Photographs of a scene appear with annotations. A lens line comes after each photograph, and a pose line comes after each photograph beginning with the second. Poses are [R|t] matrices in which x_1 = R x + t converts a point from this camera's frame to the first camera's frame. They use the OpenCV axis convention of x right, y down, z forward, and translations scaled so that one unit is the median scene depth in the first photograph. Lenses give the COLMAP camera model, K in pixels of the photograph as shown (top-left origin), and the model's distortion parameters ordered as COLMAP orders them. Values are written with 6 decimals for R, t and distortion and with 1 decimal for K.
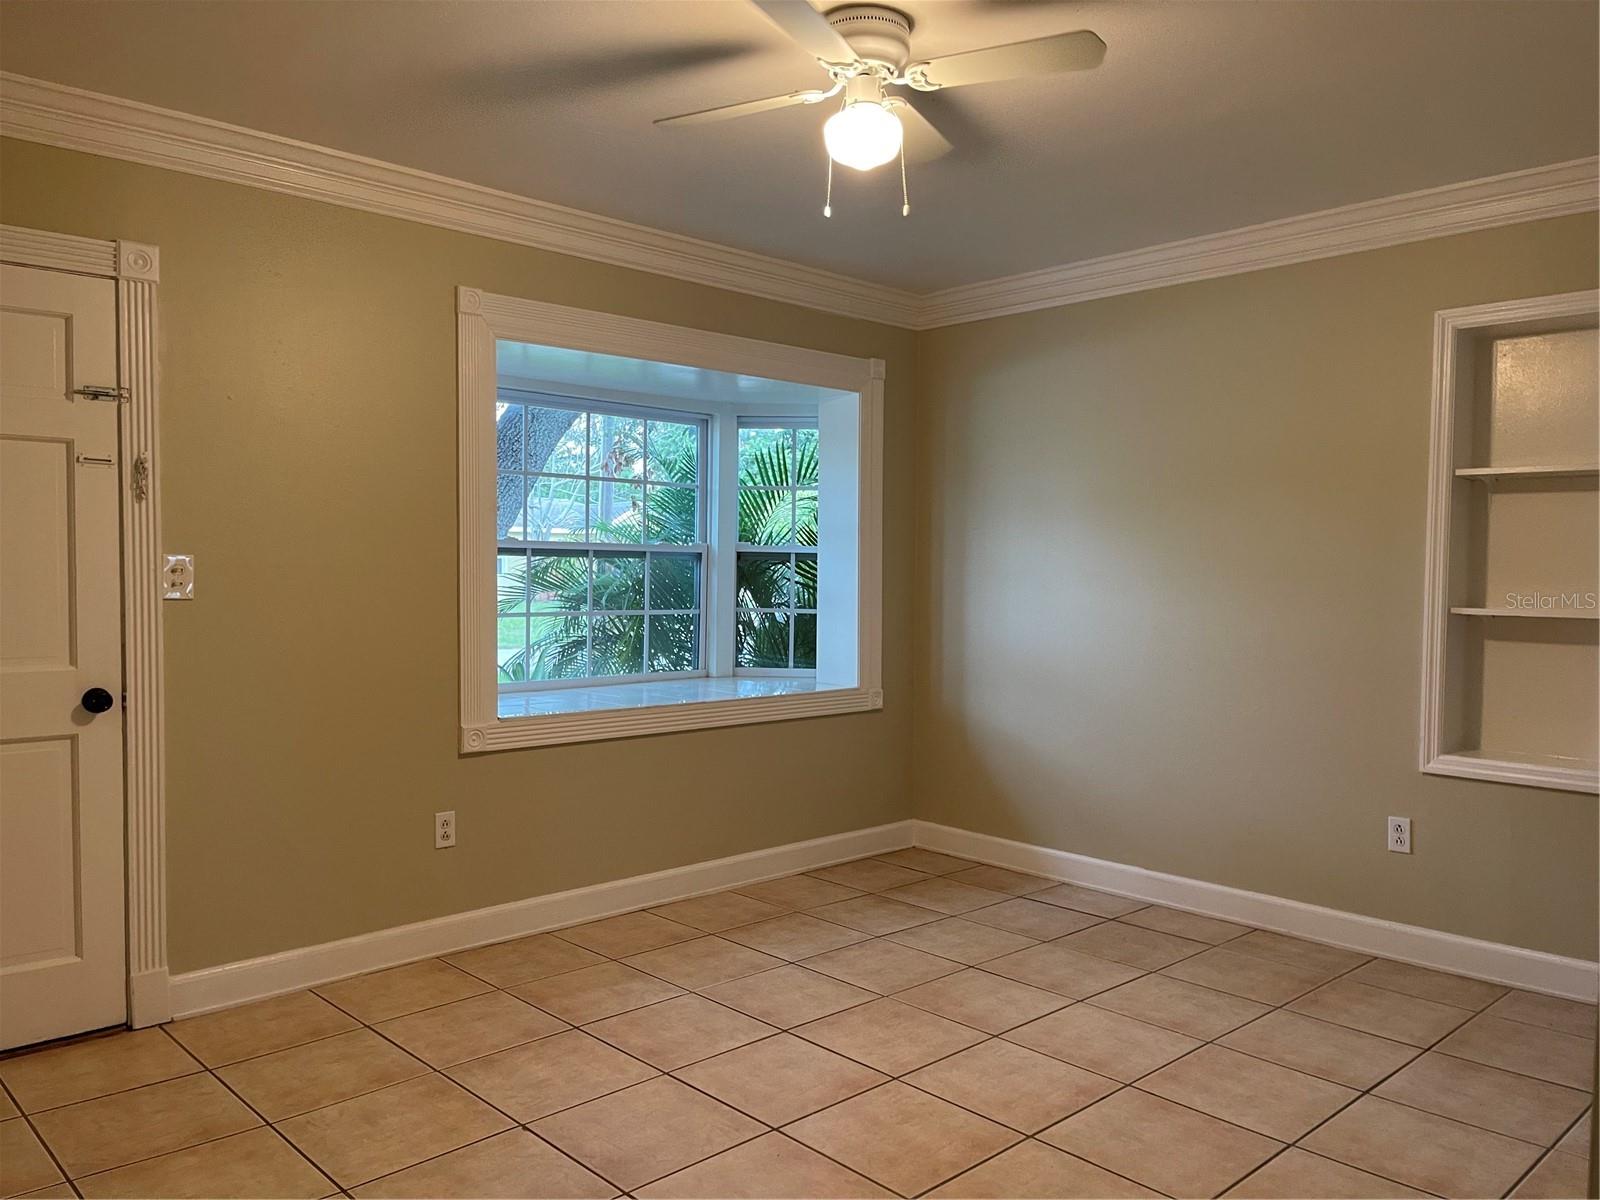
lens RADIAL K [[1209.0, 0, 803.5], [0, 1209.0, 612.9], [0, 0, 1]] dist [0.031486, -0.005255]
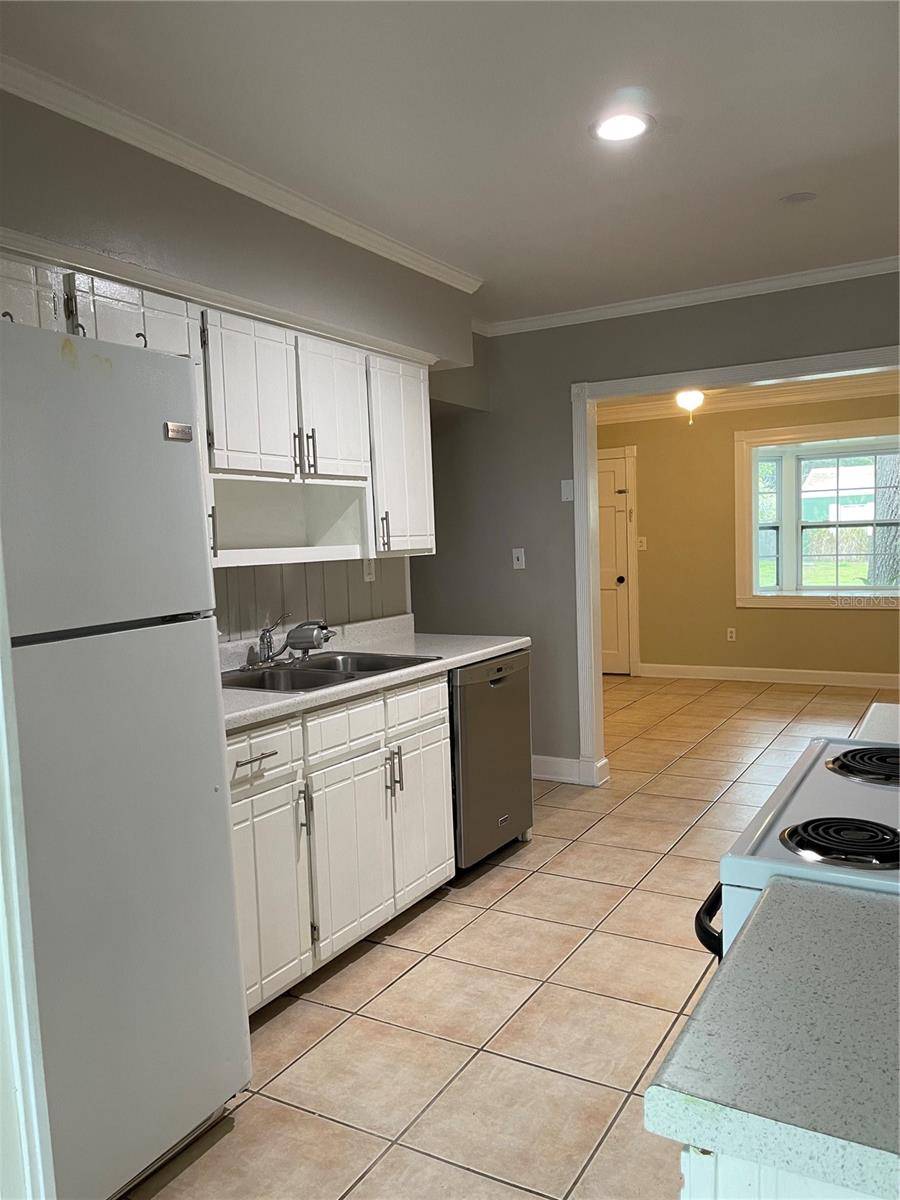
lens RADIAL K [[906.7, 0, 449.1], [0, 906.7, 620.2], [0, 0, 1]] dist [0.031486, -0.005255]
pose [[0.277497, 0.066435, -0.958427, 1.466171], [0.000368, 0.997599, 0.069257, 0.006056], [0.960726, -0.019572, 0.276806, -0.163118]]
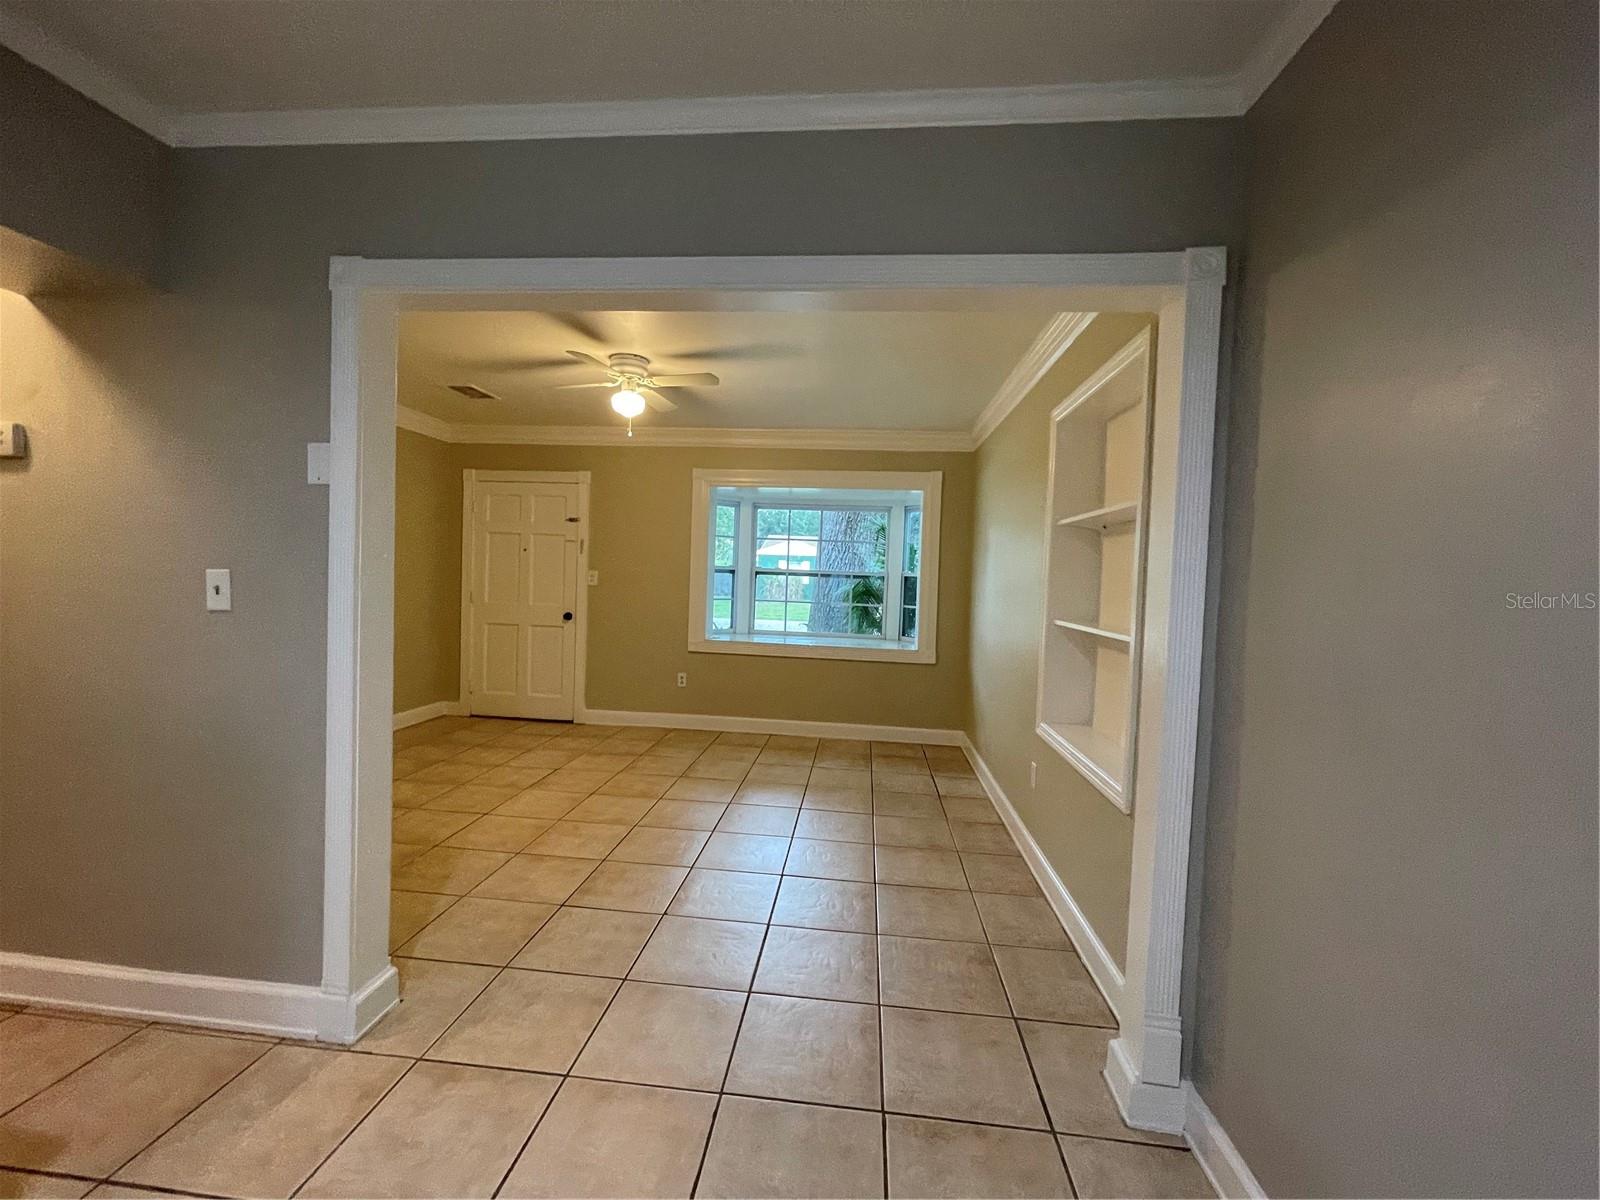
lens RADIAL K [[644.4, 0, 805.0], [0, 644.4, 592.7], [0, 0, 1]] dist [0.001265, 0.000229]
pose [[0.656815, 0.034095, -0.753280, 0.889716], [-0.060133, 0.998164, -0.007254, -0.010748], [0.751650, 0.050062, 0.657660, 0.292286]]
